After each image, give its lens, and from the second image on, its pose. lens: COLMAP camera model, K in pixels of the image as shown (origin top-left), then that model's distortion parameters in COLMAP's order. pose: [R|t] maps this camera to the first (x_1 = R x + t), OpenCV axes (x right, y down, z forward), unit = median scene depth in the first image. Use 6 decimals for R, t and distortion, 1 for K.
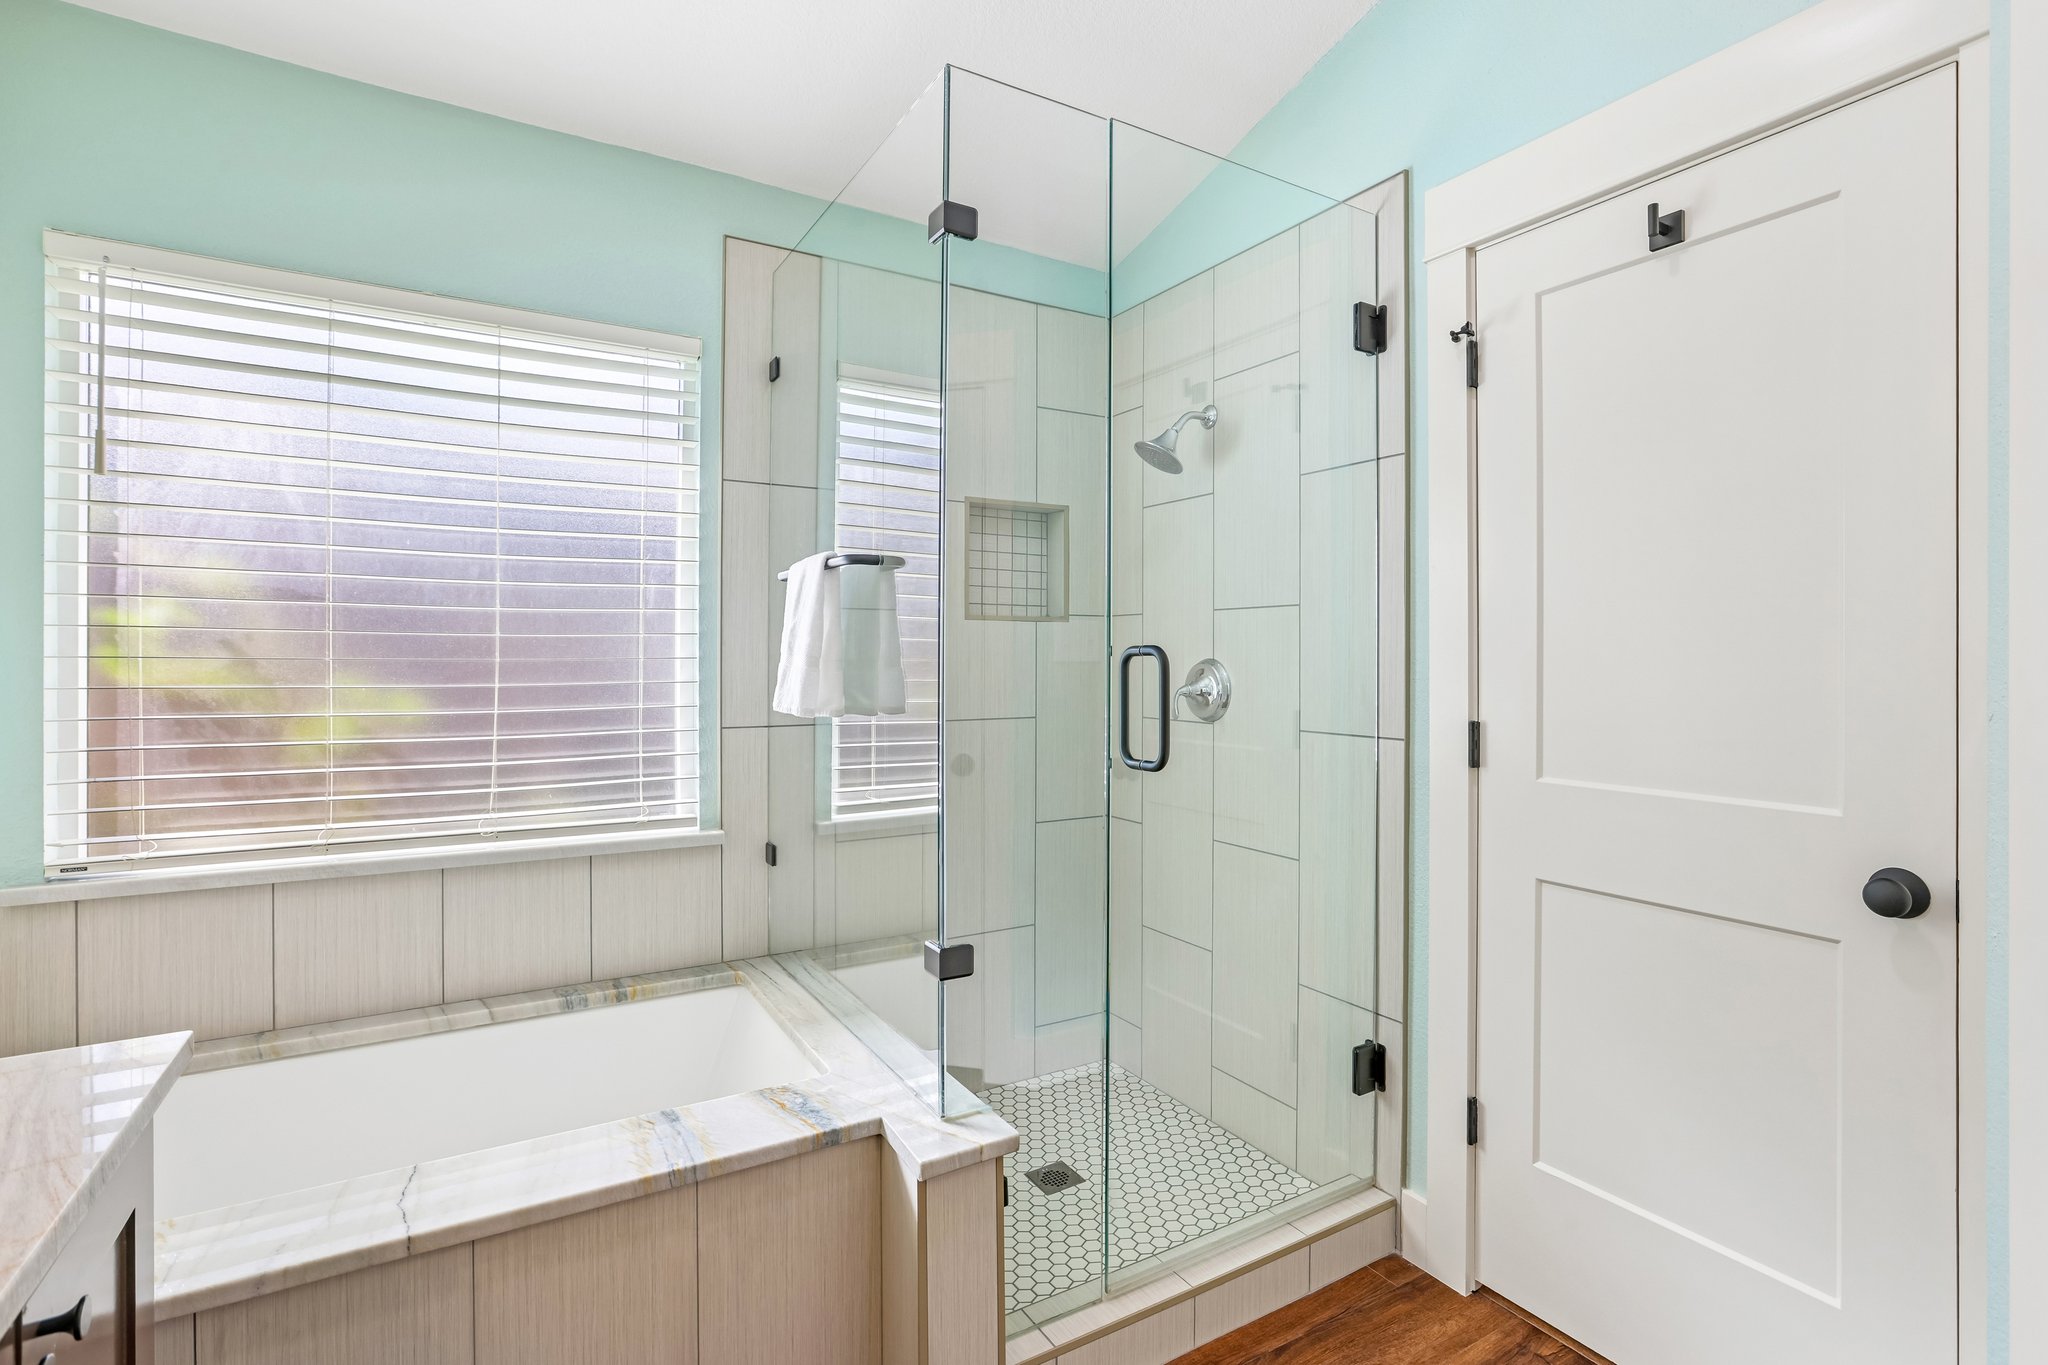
lens RADIAL K [[947.3, 0, 998.6], [0, 947.3, 675.0], [0, 0, 1]] dist [-0.001494, 0.001069]
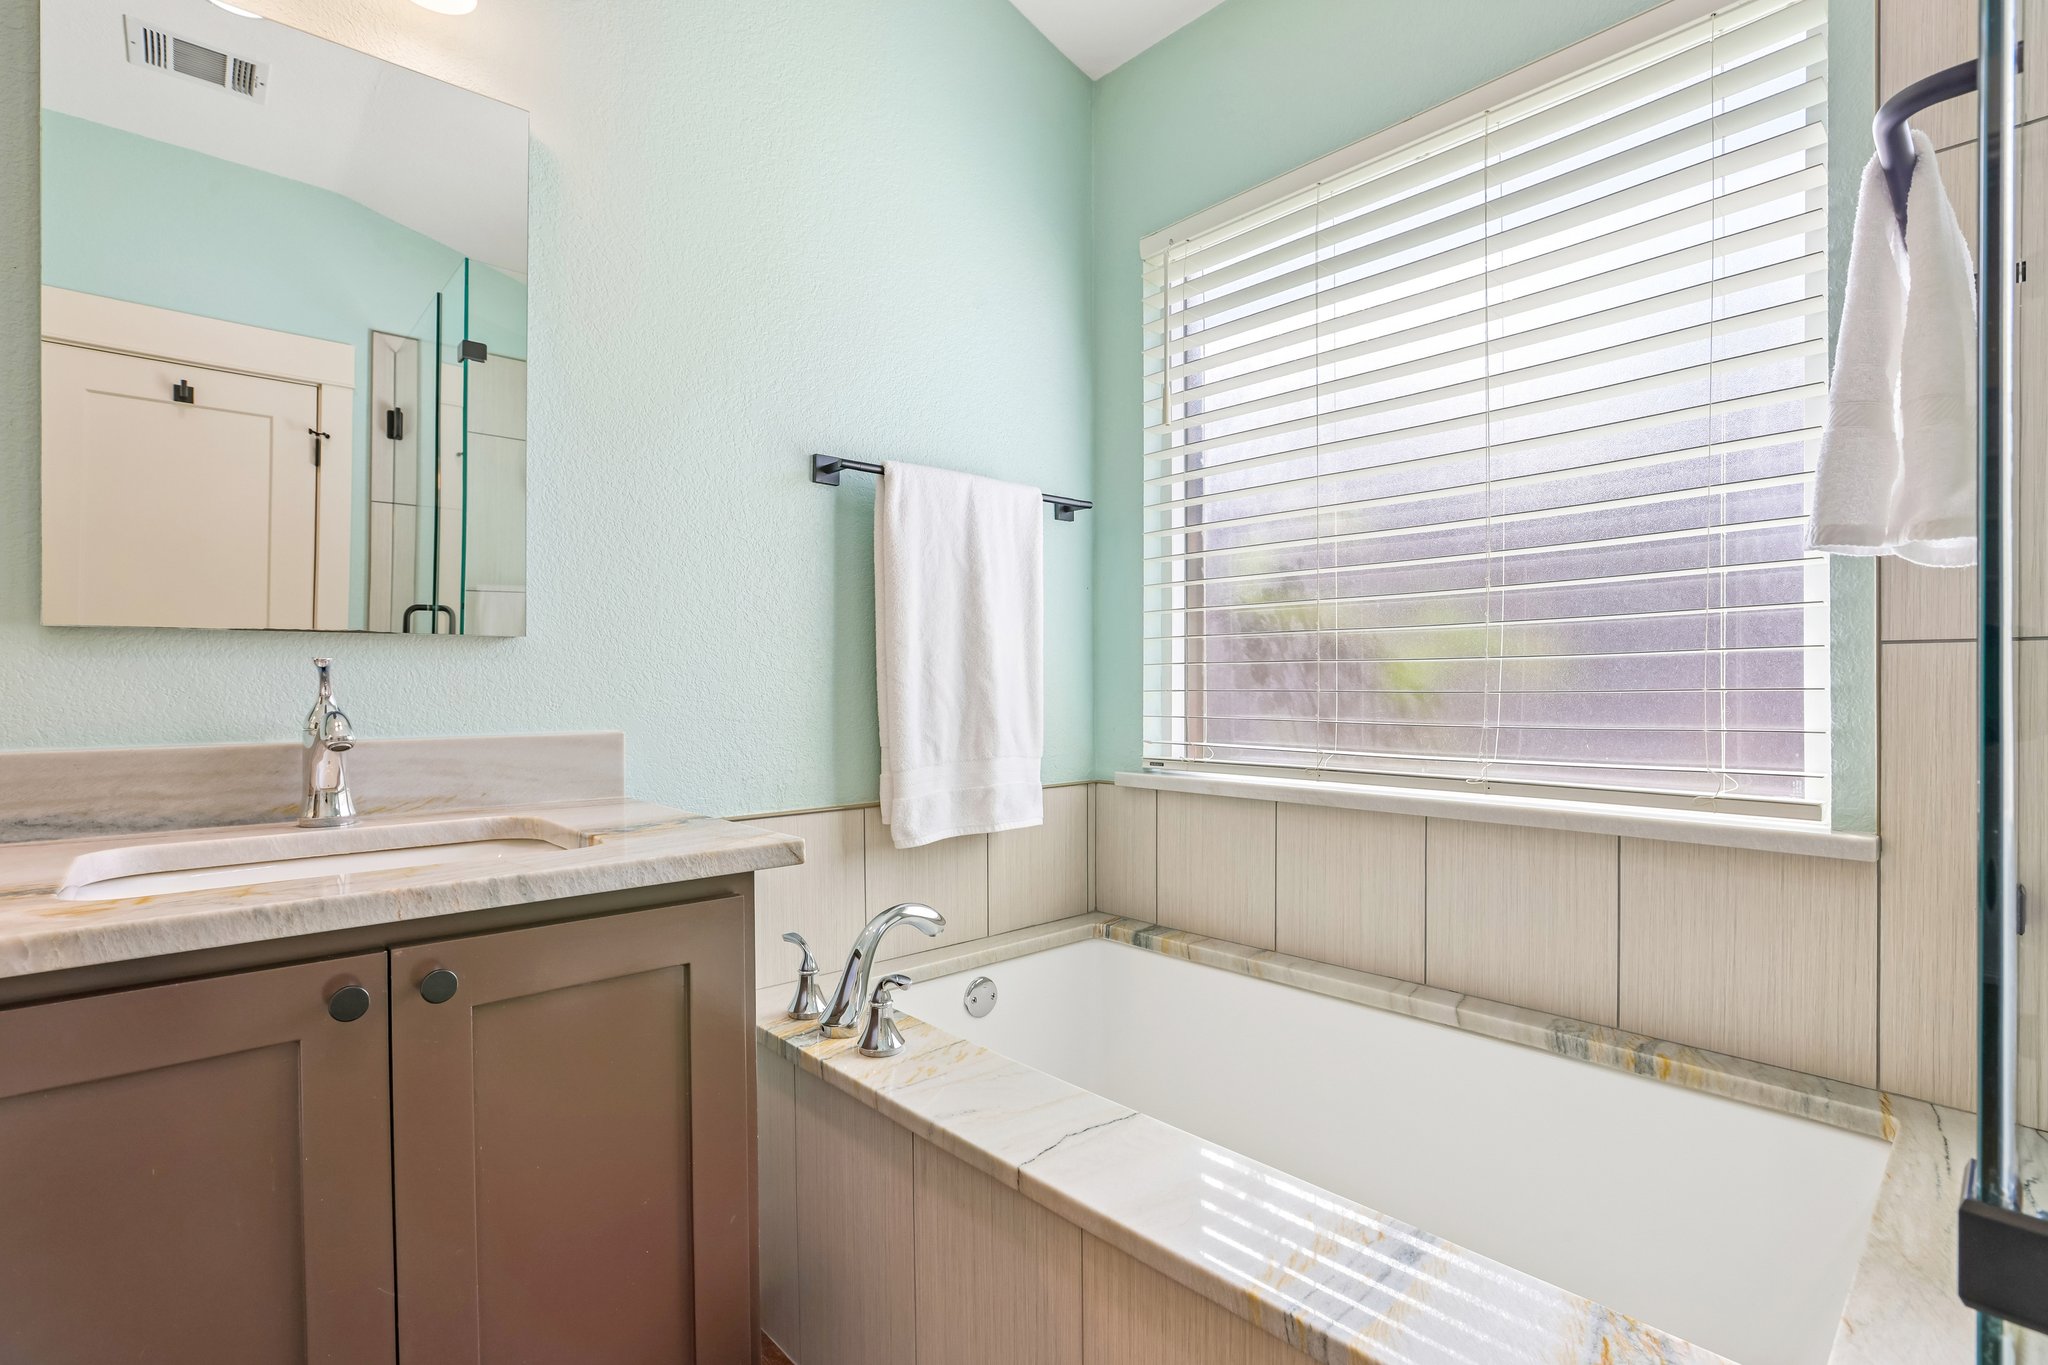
lens RADIAL K [[947.3, 0, 998.6], [0, 947.3, 675.0], [0, 0, 1]] dist [-0.001494, 0.001069]
pose [[0.232560, -0.010399, -0.972526, 0.117135], [-0.004280, 0.999922, -0.011716, 0.093398], [0.972573, 0.006887, 0.232498, 0.453037]]
